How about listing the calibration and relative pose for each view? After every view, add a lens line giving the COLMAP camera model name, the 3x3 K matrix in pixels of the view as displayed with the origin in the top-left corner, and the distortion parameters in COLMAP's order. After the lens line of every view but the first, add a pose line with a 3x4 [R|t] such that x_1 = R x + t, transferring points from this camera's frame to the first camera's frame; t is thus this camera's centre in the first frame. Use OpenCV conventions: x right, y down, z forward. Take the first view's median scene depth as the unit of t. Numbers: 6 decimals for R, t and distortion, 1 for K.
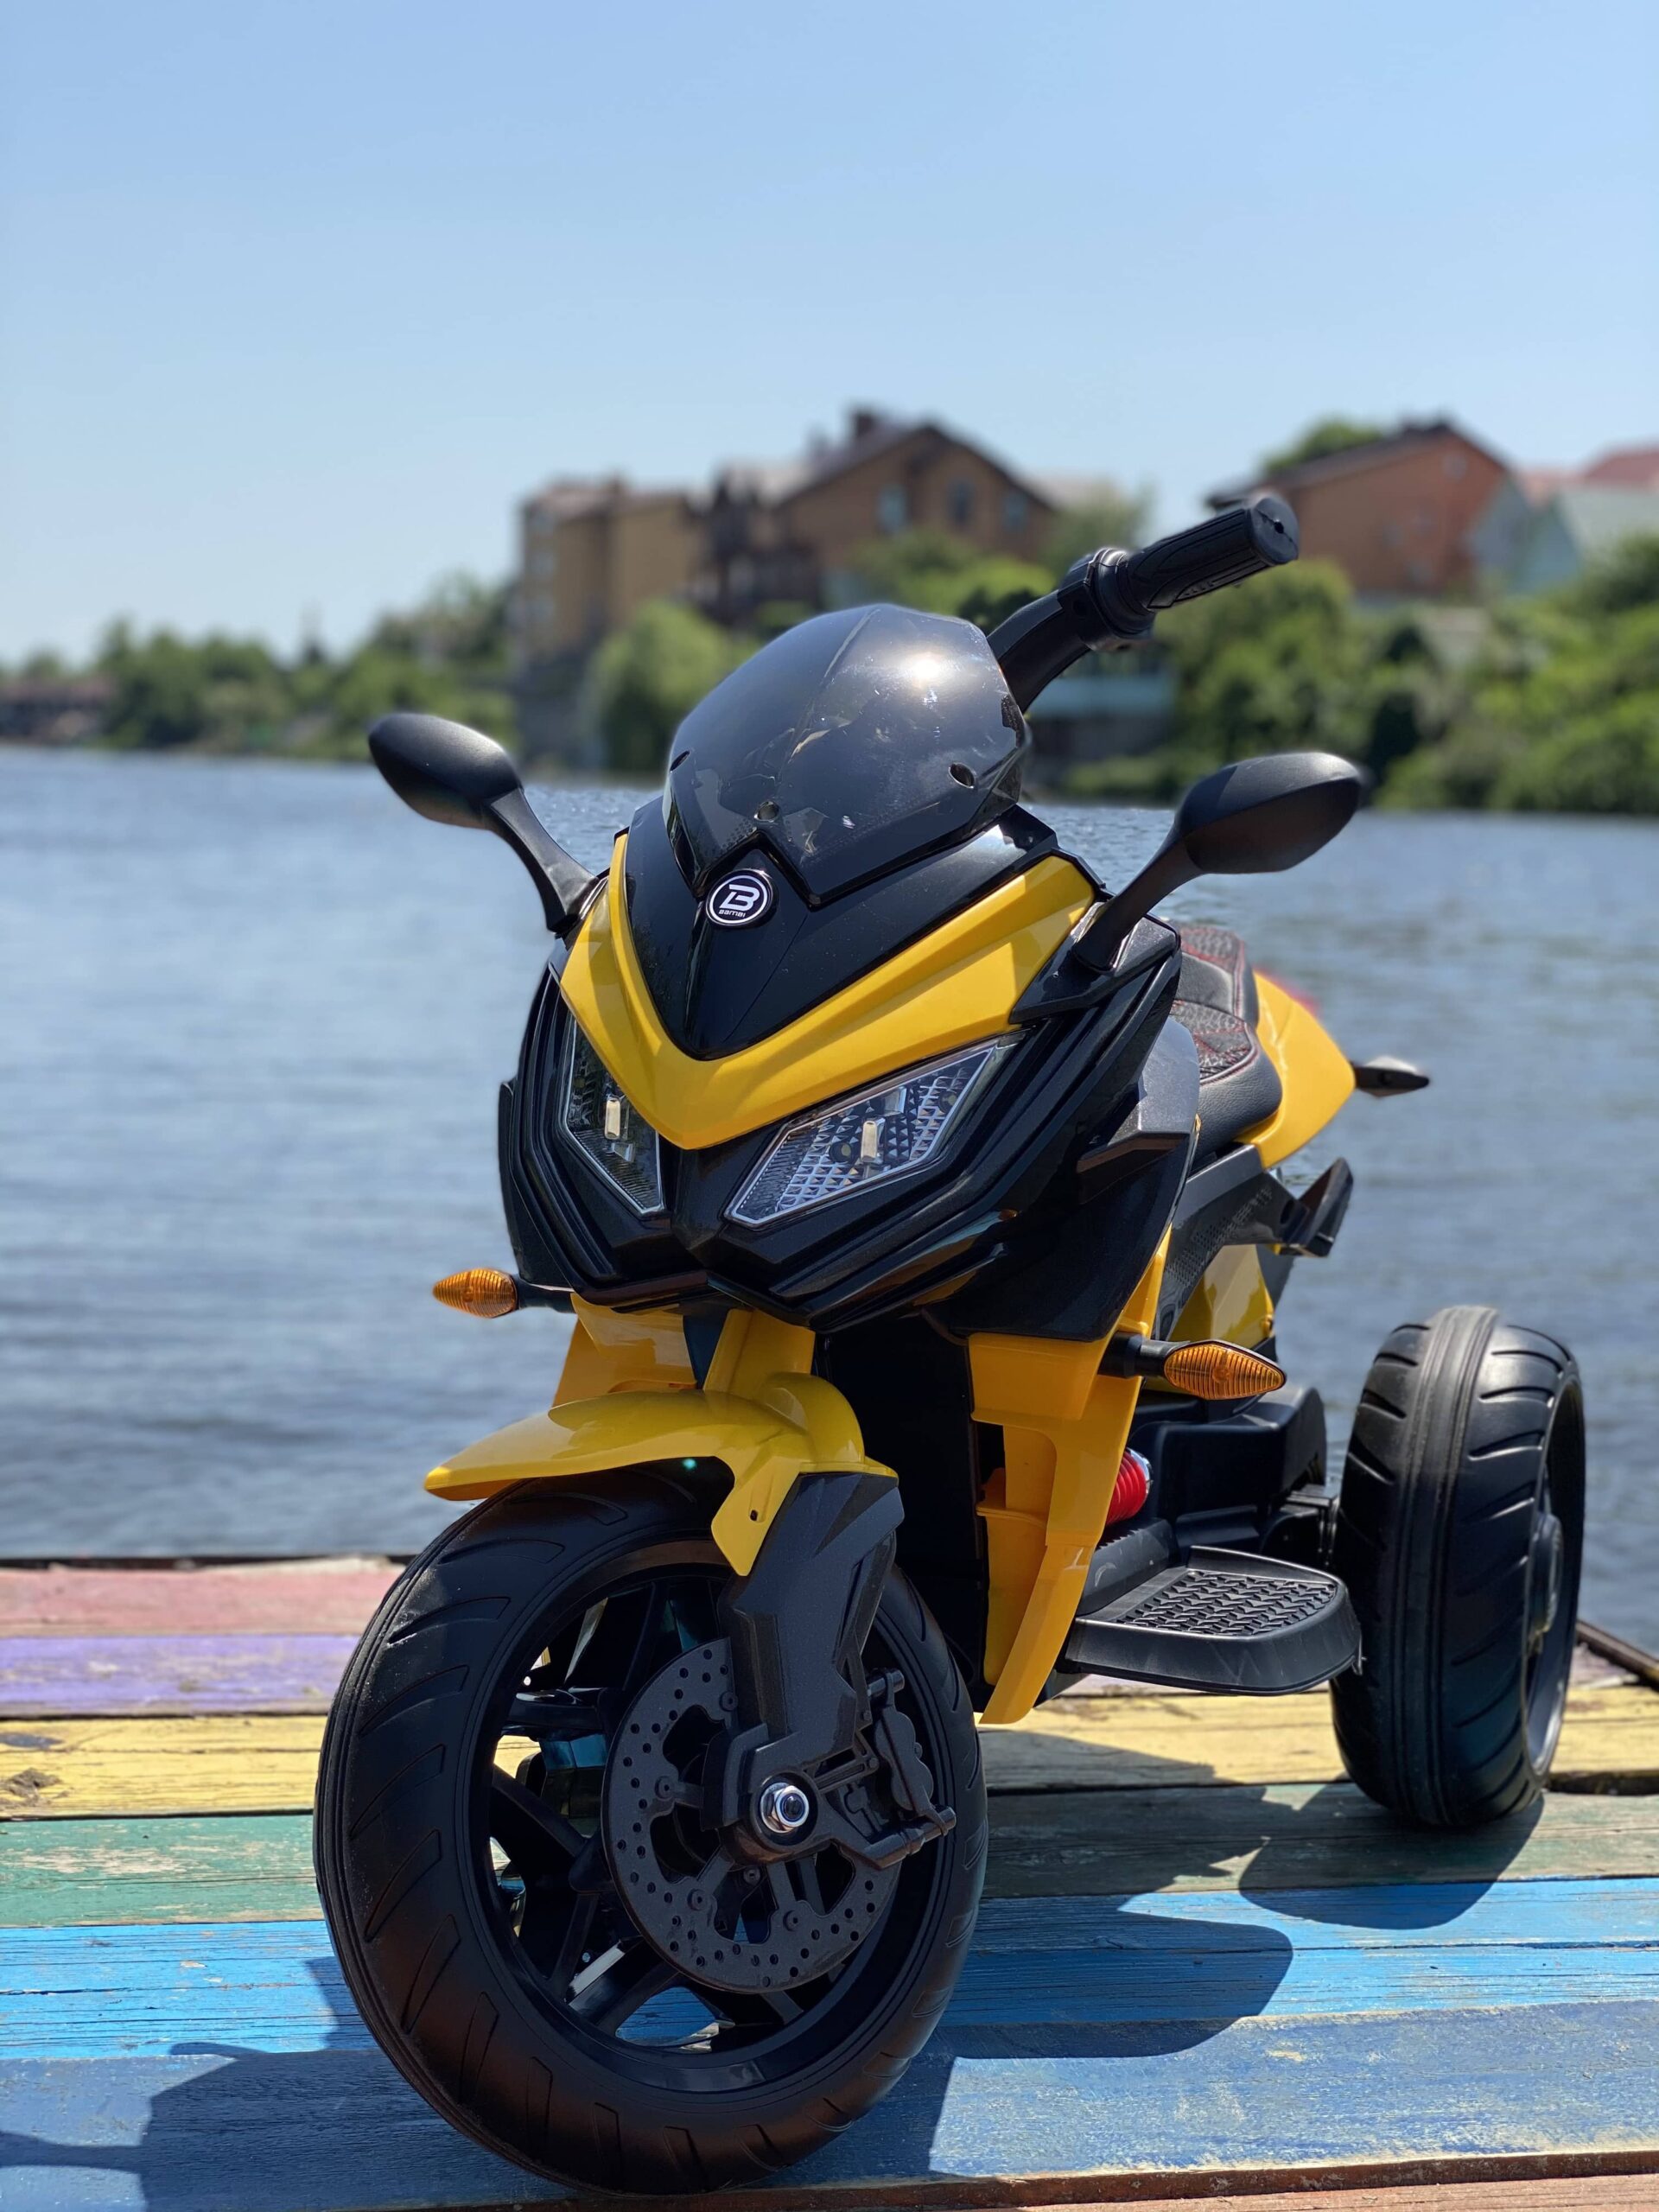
lens RADIAL K [[3350.6, 0, 852.9], [0, 3350.6, 1105.3], [0, 0, 1]] dist [0.086760, 0.000000]
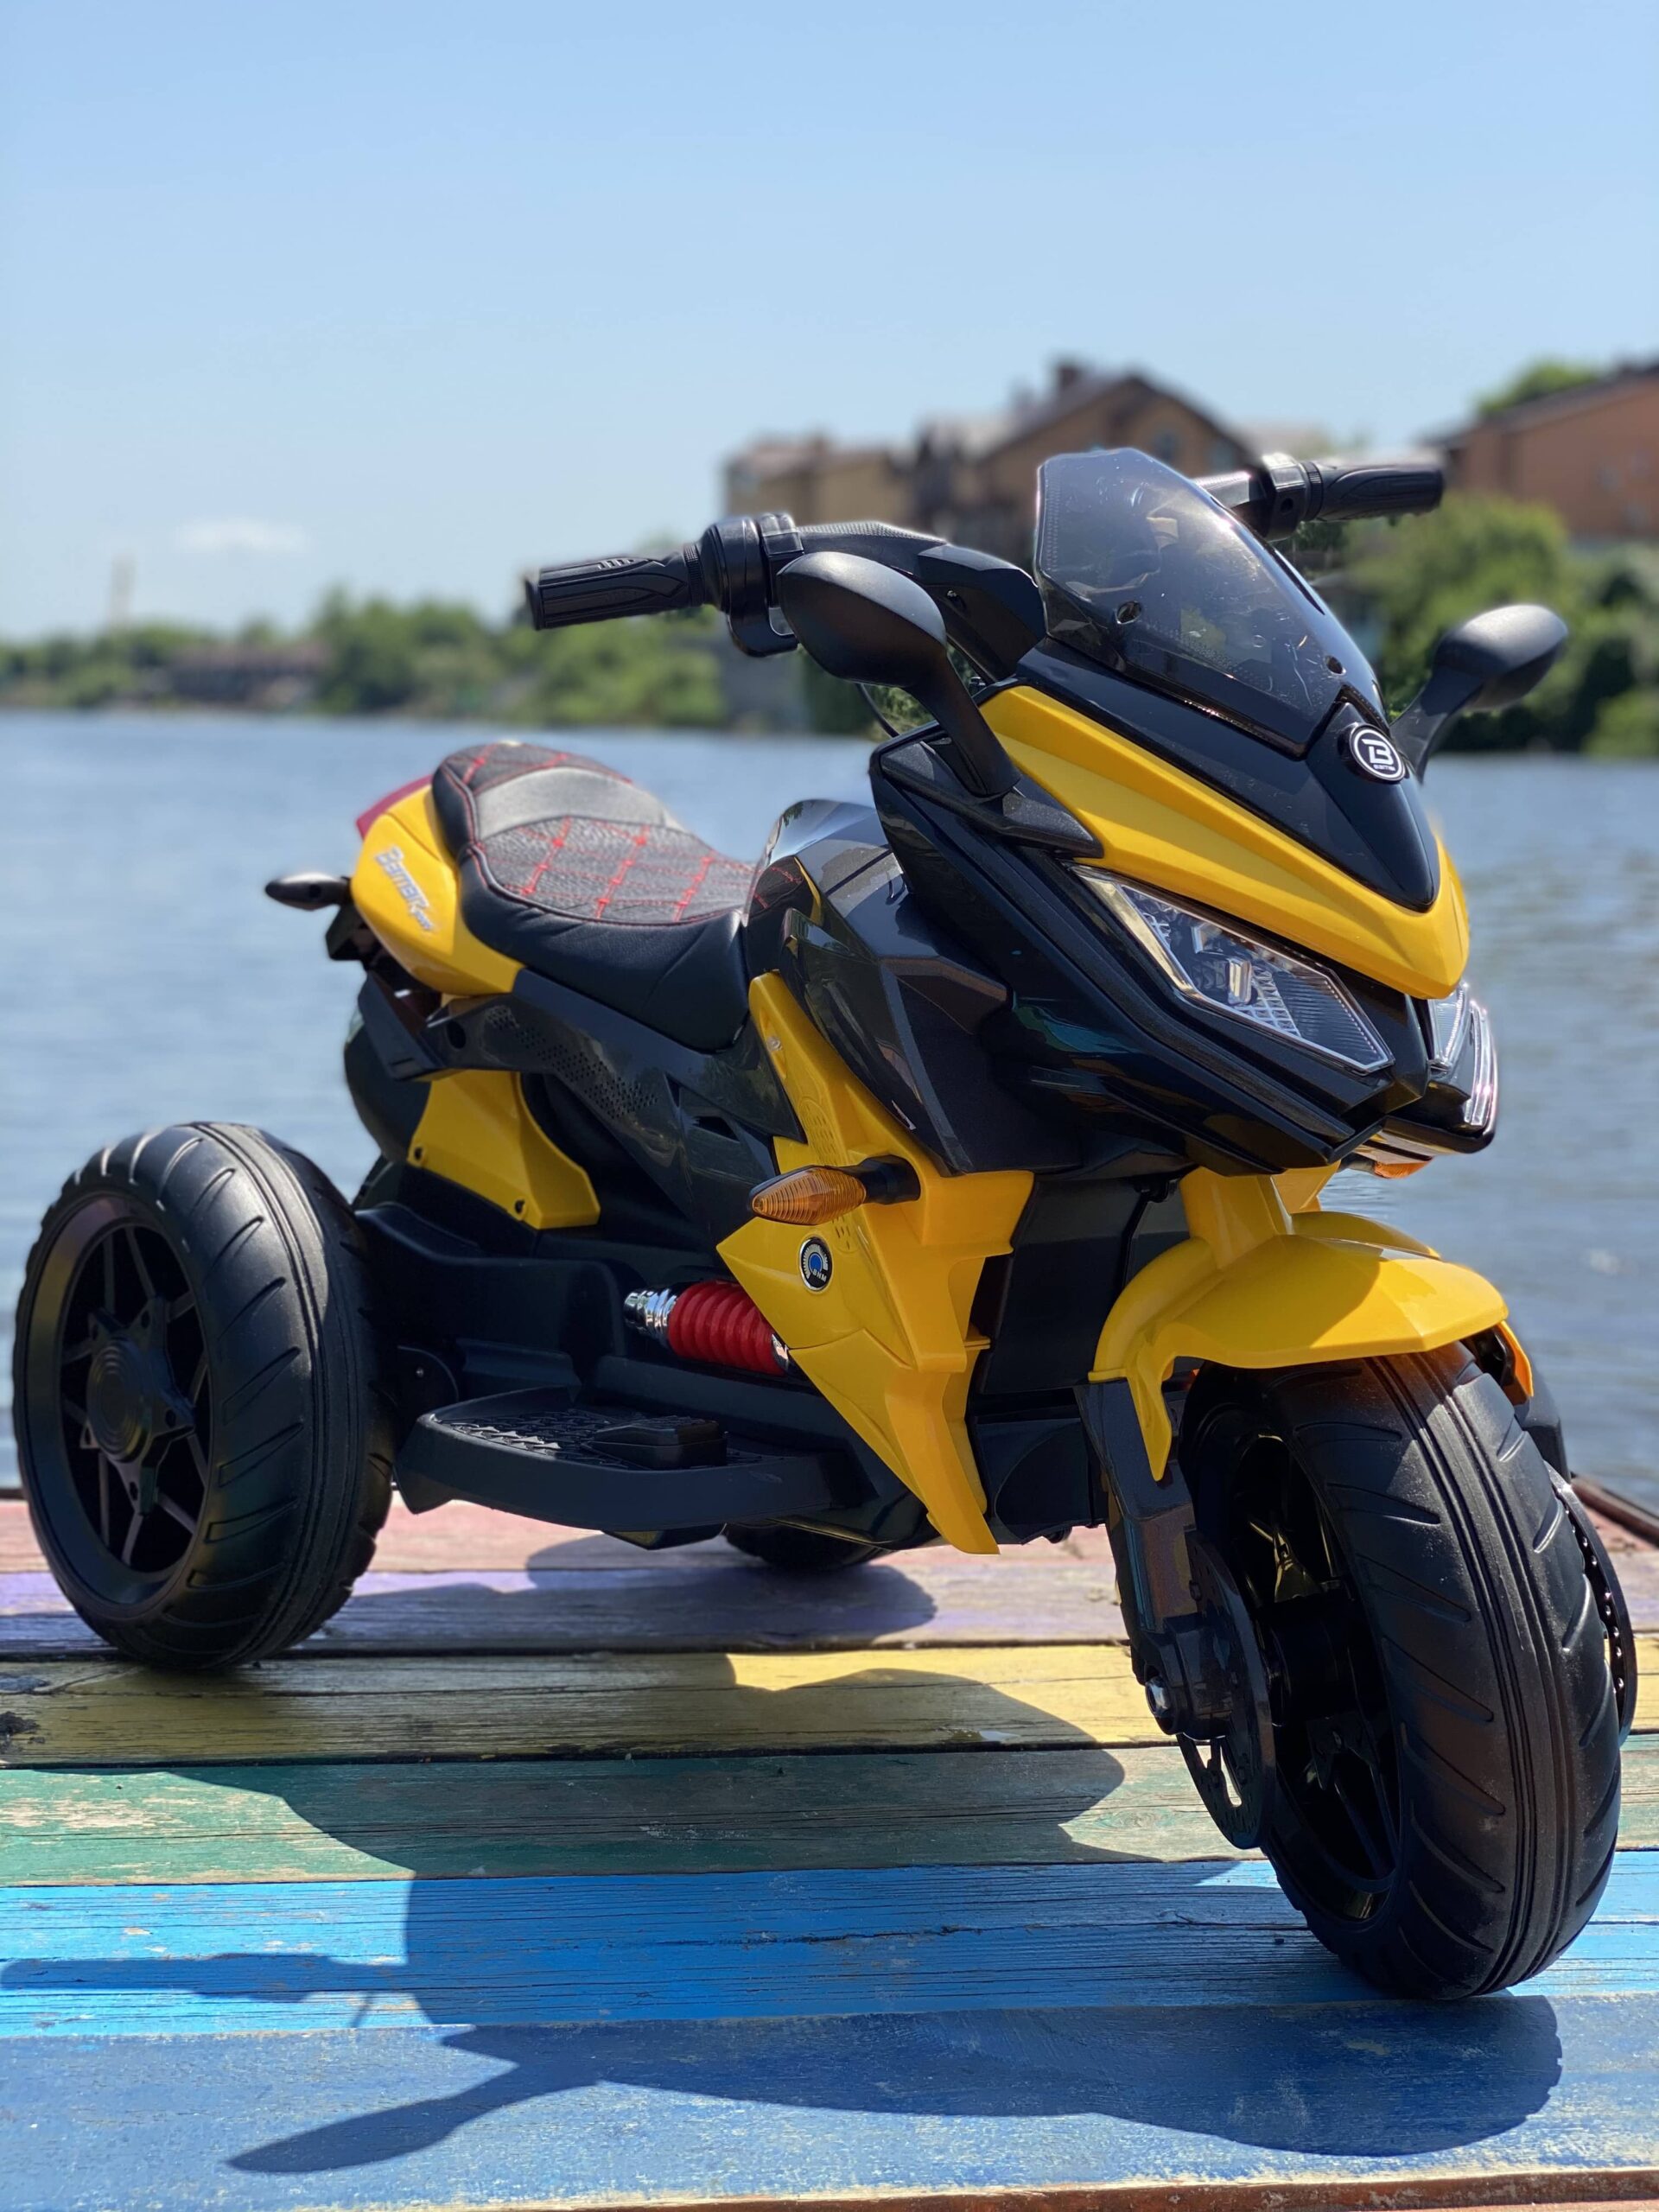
lens RADIAL K [[3350.6, 0, 862.5], [0, 3350.6, 1111.1], [0, 0, 1]] dist [0.086760, 0.000000]
pose [[0.998220, -0.004771, -0.059440, 0.045400], [0.005595, 0.999891, 0.013697, 0.024309], [0.059368, -0.014005, 0.998138, 0.112540]]
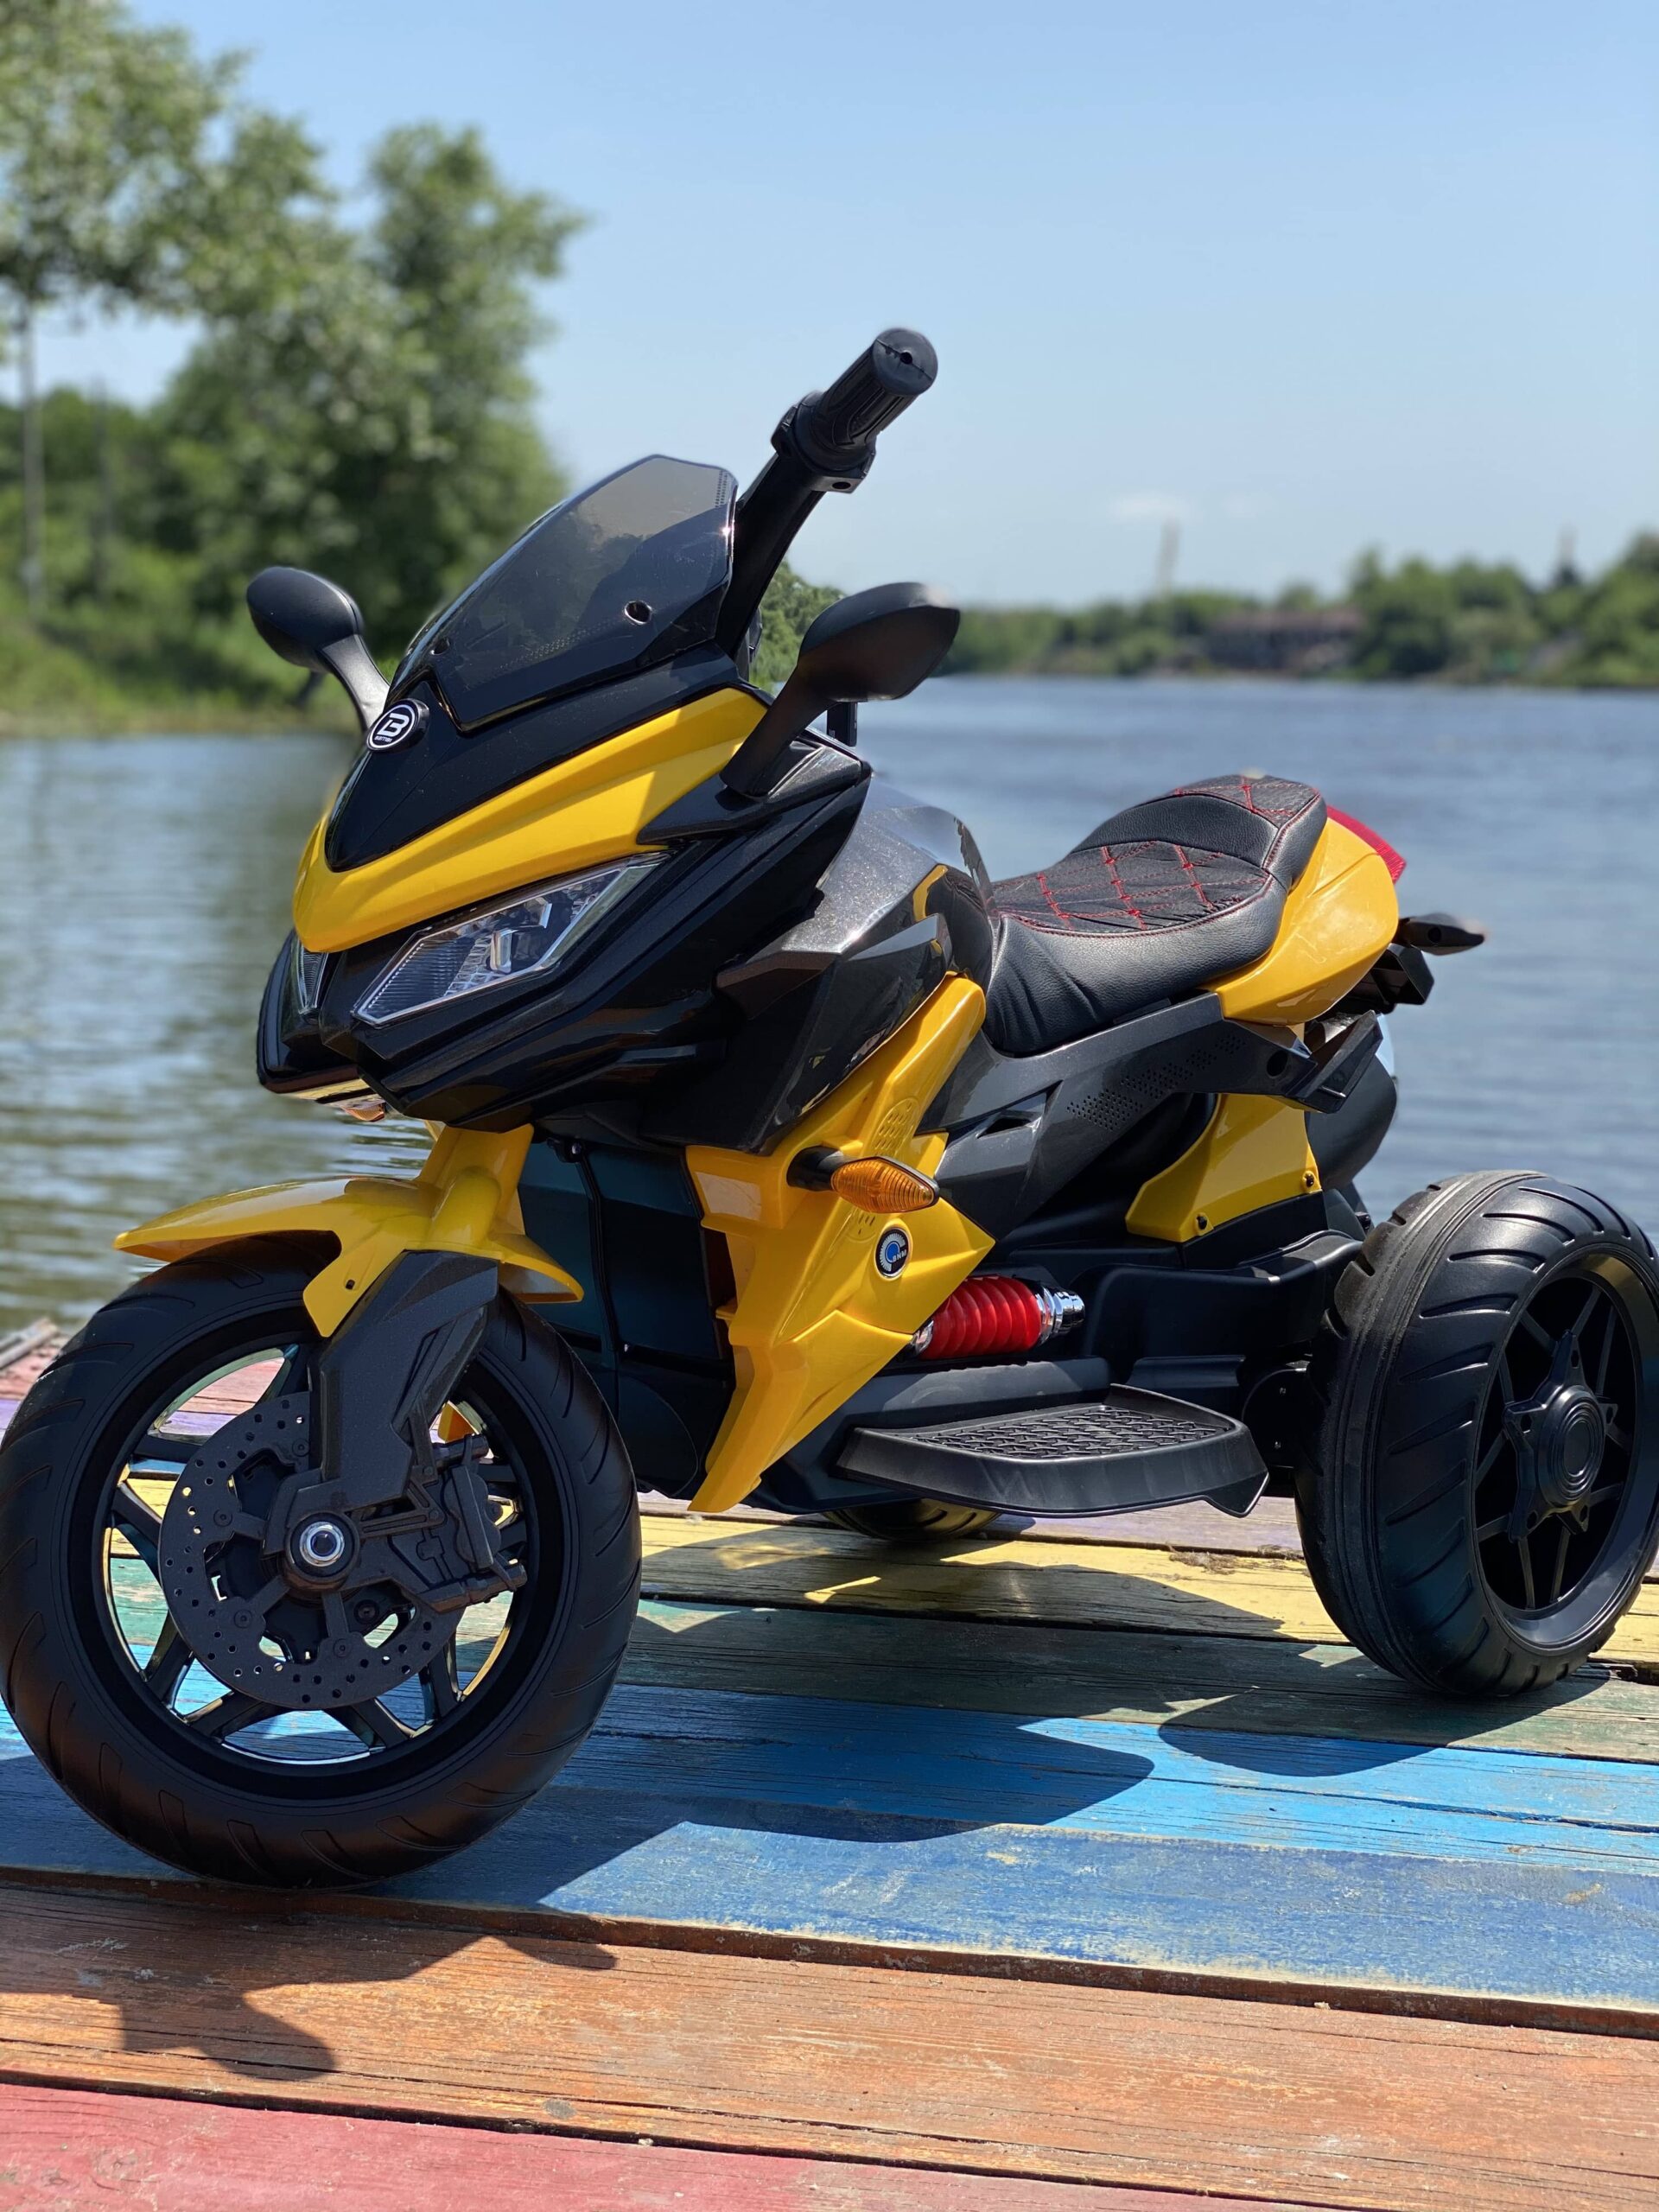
lens RADIAL K [[3350.6, 0, 851.6], [0, 3350.6, 1089.7], [0, 0, 1]] dist [0.086760, 0.000000]
pose [[0.932497, 0.033358, -0.359634, 0.393632], [-0.027445, 0.999391, 0.021537, 0.022852], [0.360134, -0.010214, 0.932845, 0.024823]]
